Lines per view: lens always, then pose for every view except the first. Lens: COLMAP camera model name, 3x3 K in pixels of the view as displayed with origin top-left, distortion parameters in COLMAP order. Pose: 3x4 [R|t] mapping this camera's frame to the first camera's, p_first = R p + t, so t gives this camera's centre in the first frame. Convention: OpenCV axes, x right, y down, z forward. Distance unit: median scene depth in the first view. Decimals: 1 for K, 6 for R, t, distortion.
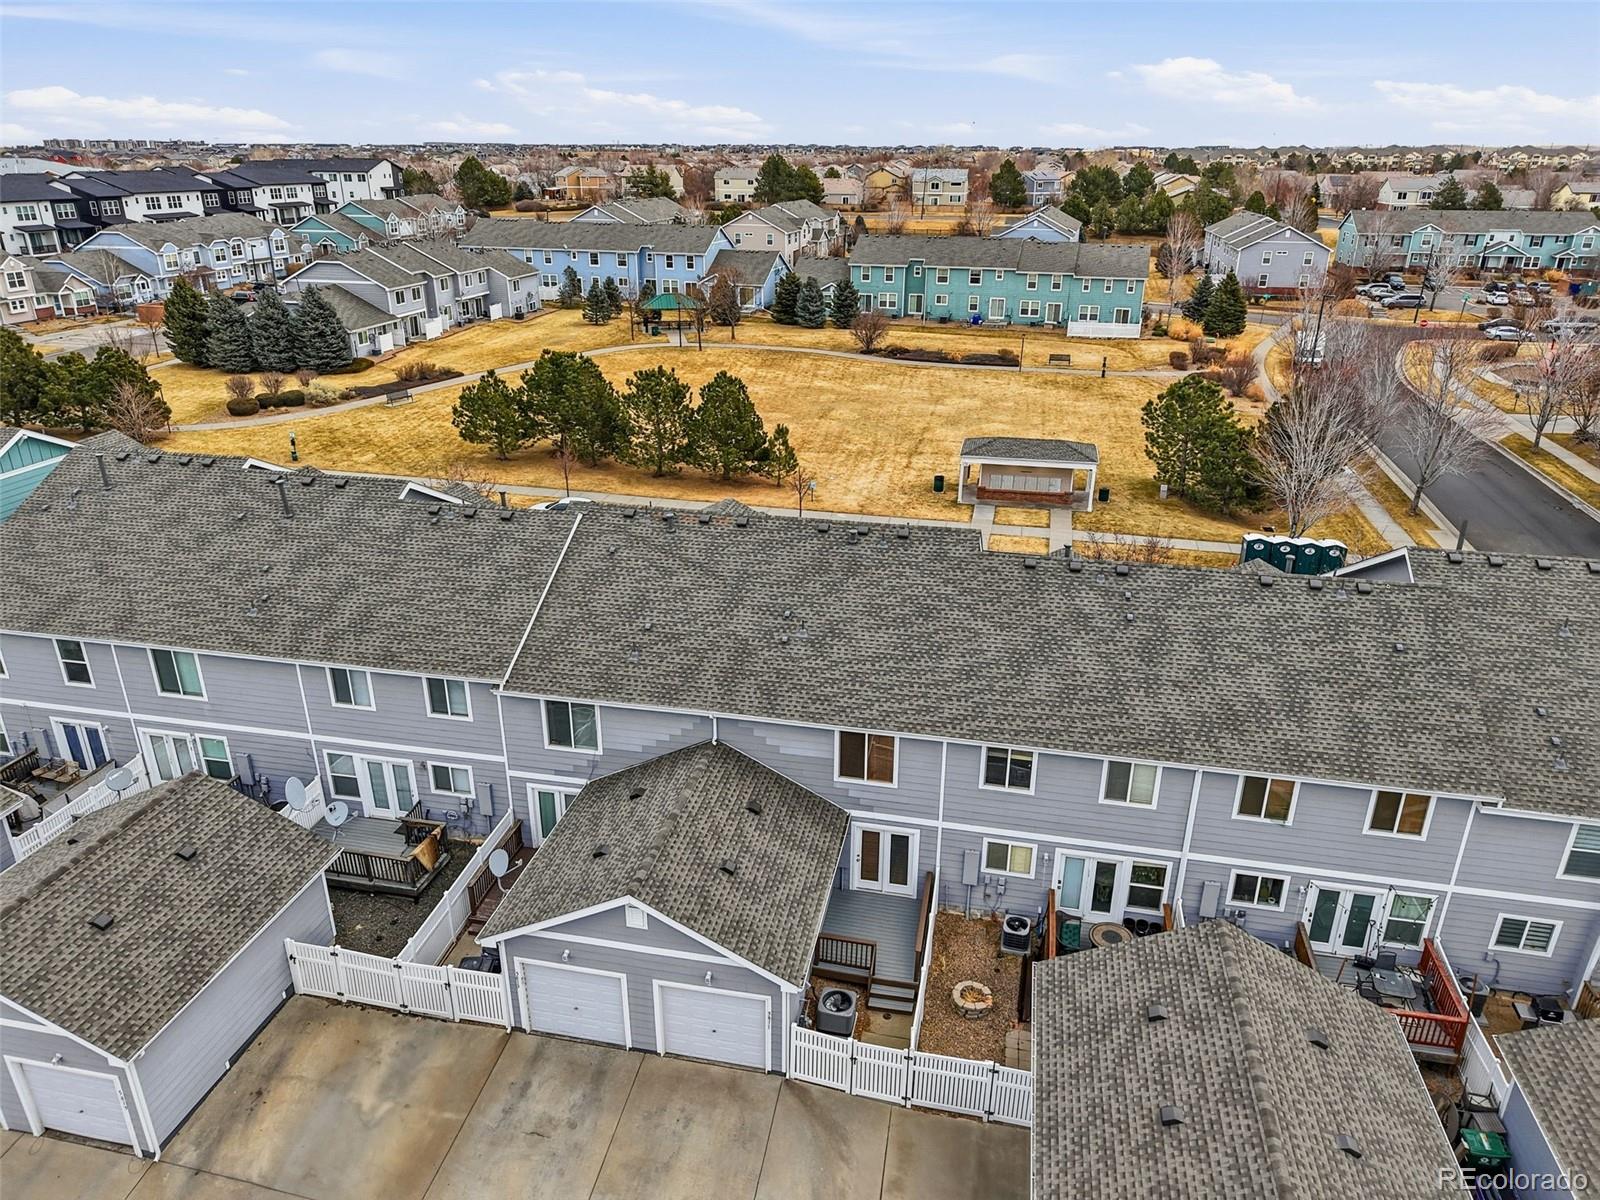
lens RADIAL K [[1090.3, 0, 797.7], [0, 1090.3, 589.8], [0, 0, 1]] dist [0.043723, -0.001520]
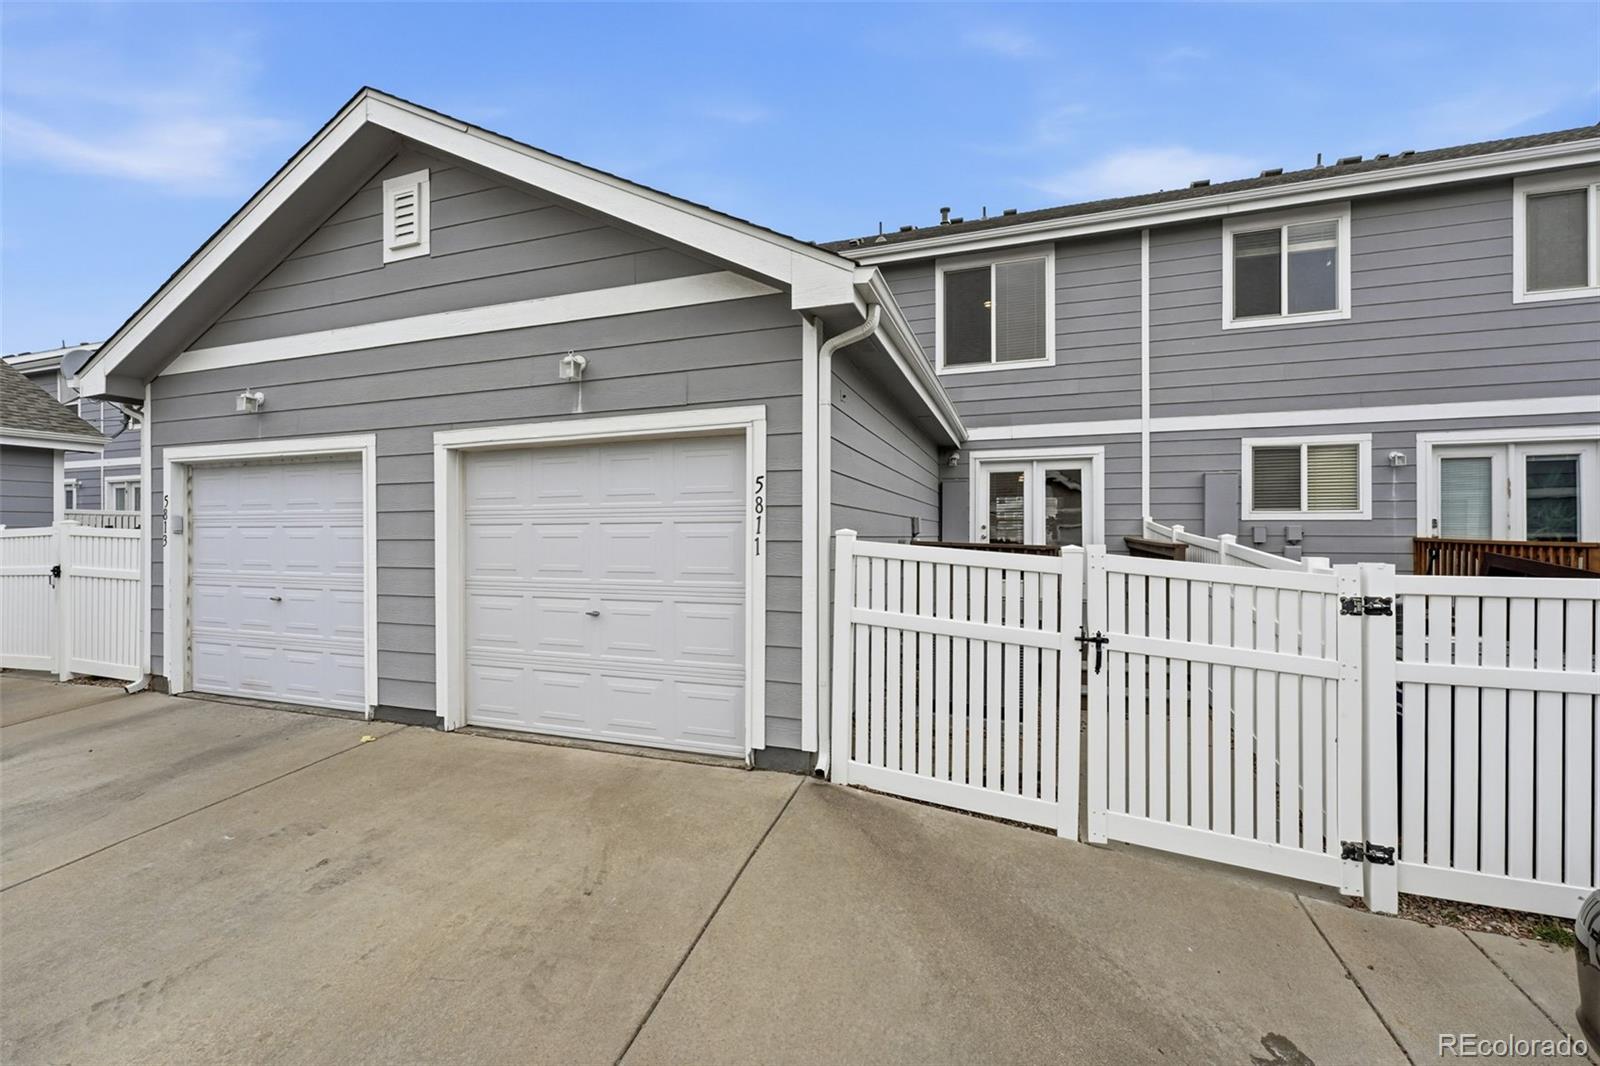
lens RADIAL K [[644.9, 0, 802.8], [0, 644.9, 527.4], [0, 0, 1]] dist [0.000449, -0.000096]
pose [[0.992734, -0.002379, -0.120309, 0.004360], [-0.045924, 0.916638, -0.397070, 0.390070], [0.111225, 0.399710, 0.909869, 0.721099]]
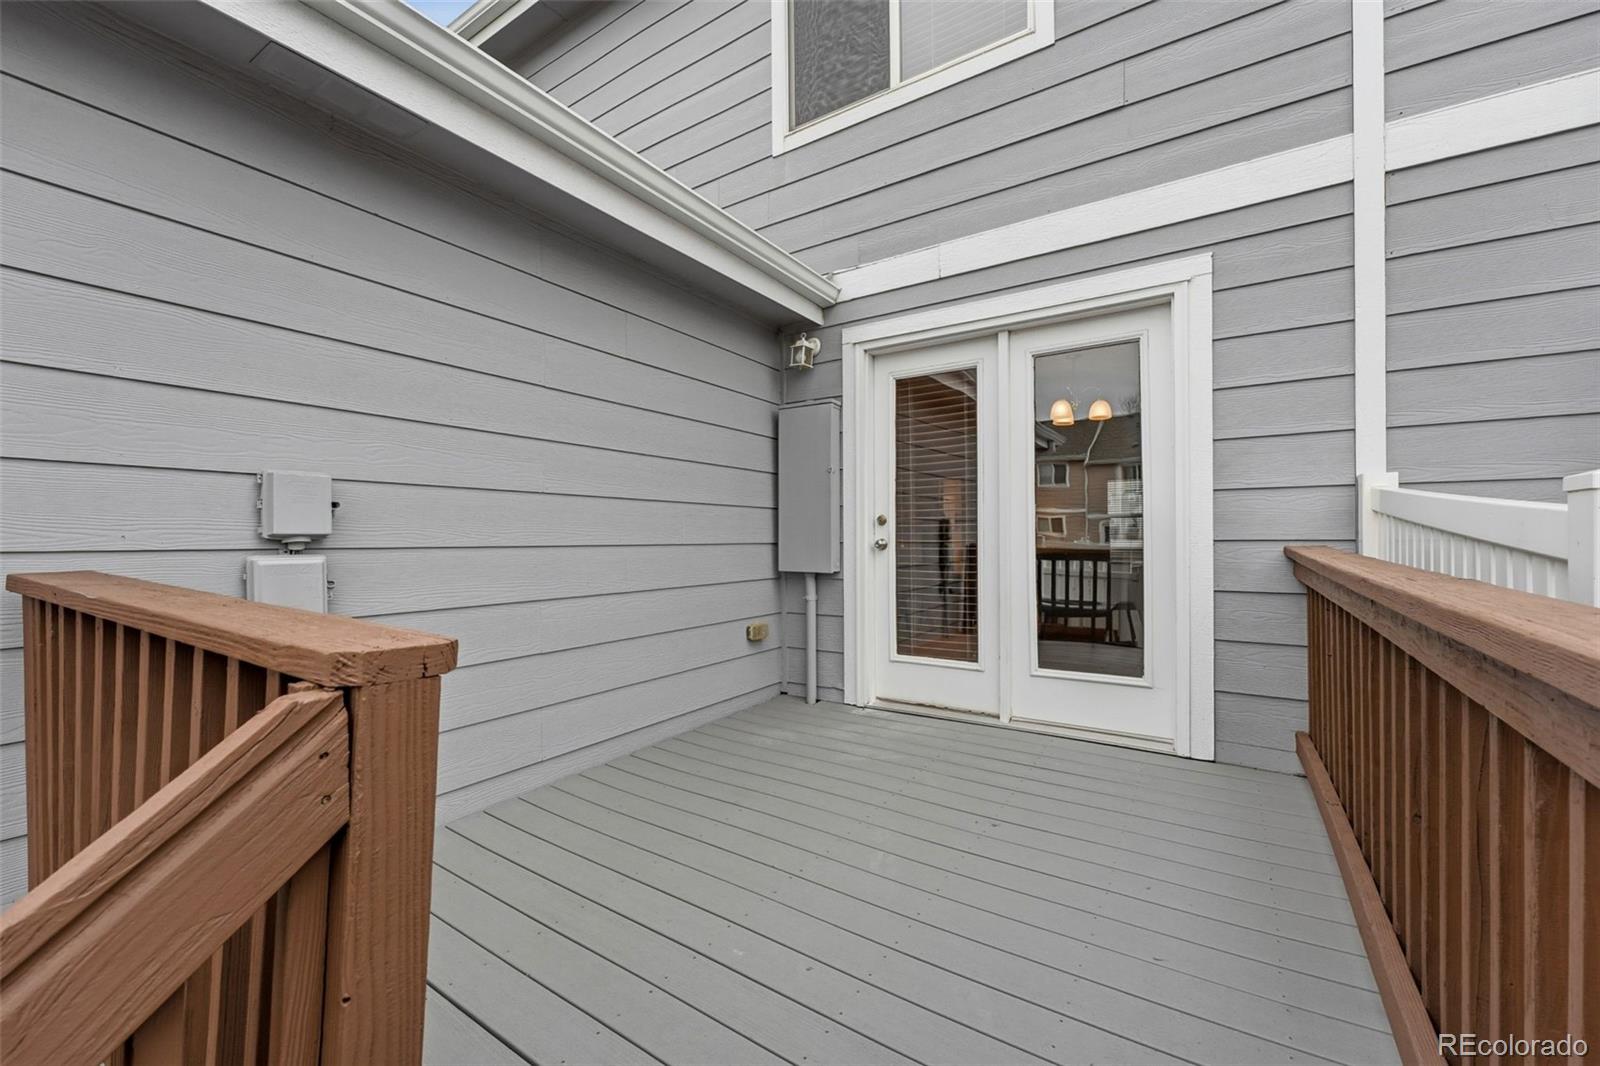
lens RADIAL K [[644.9, 0, 803.2], [0, 644.9, 533.0], [0, 0, 1]] dist [0.000449, -0.000096]
pose [[0.931586, -0.010551, -0.363369, 0.090236], [-0.134311, 0.918860, -0.371021, 0.305441], [0.337800, 0.394442, 0.854580, 0.920764]]
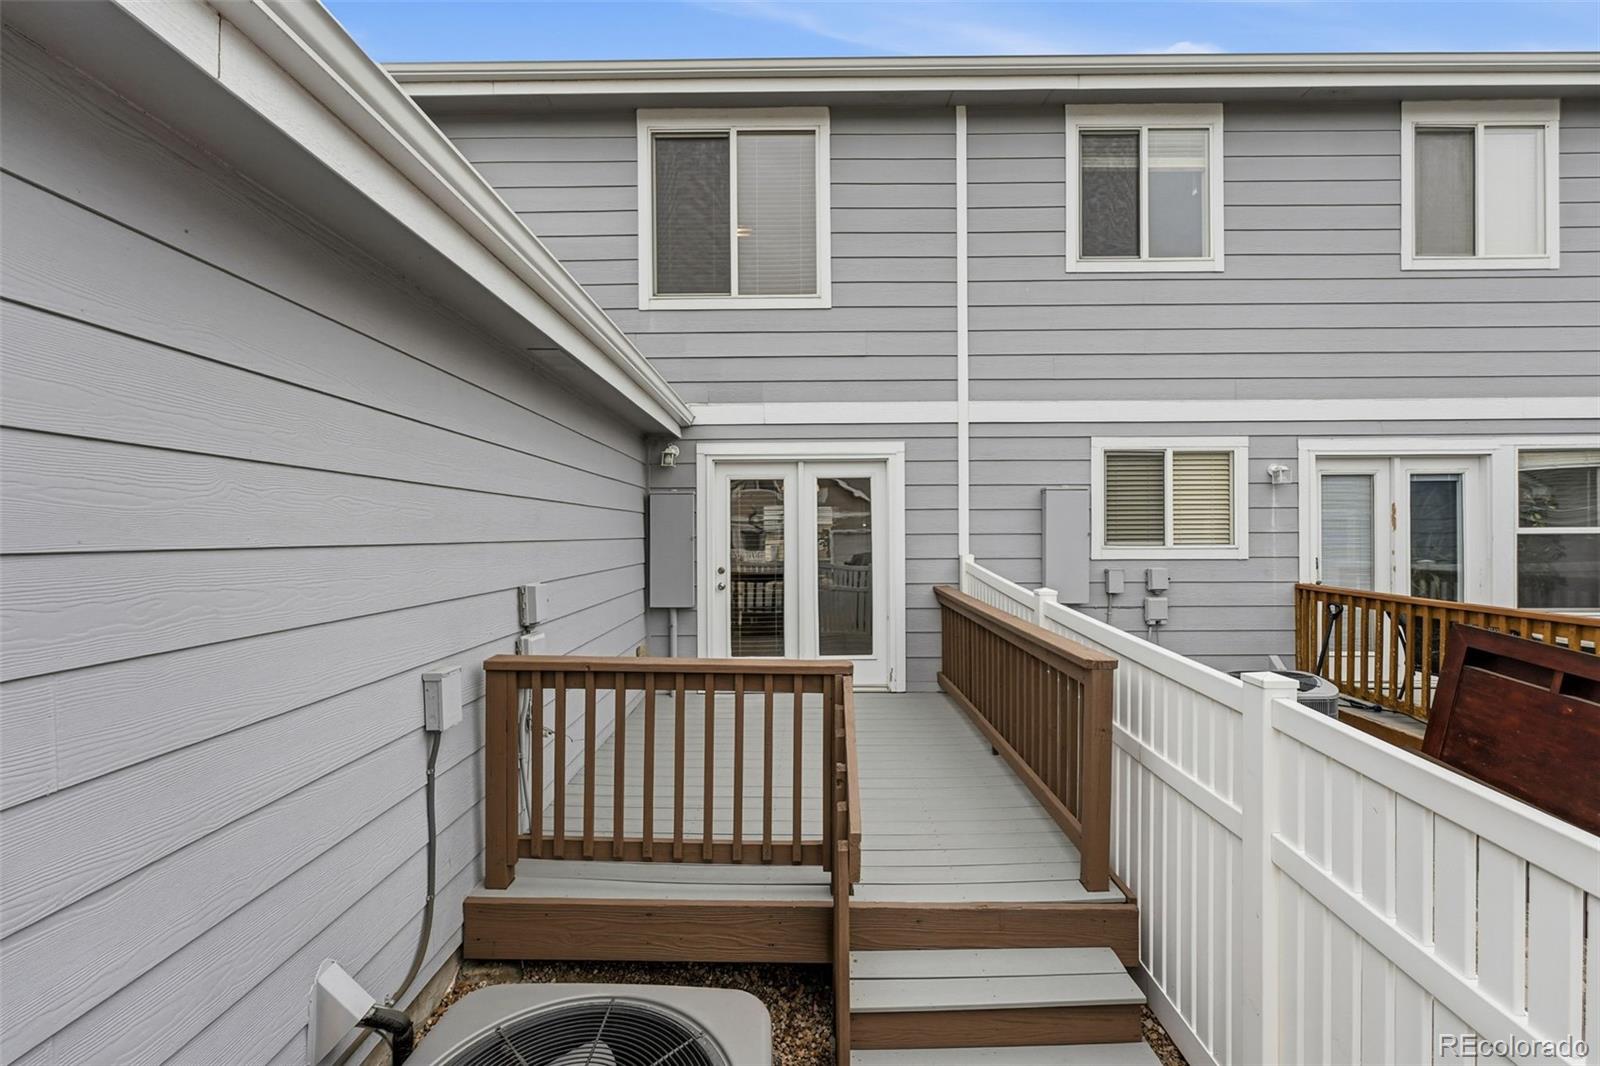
lens RADIAL K [[644.9, 0, 804.9], [0, 644.9, 530.9], [0, 0, 1]] dist [0.000449, -0.000096]
pose [[0.976905, -0.008243, 0.213515, 0.040265], [0.091162, 0.919825, -0.381590, 0.319986], [-0.193251, 0.392241, 0.899333, 0.846585]]
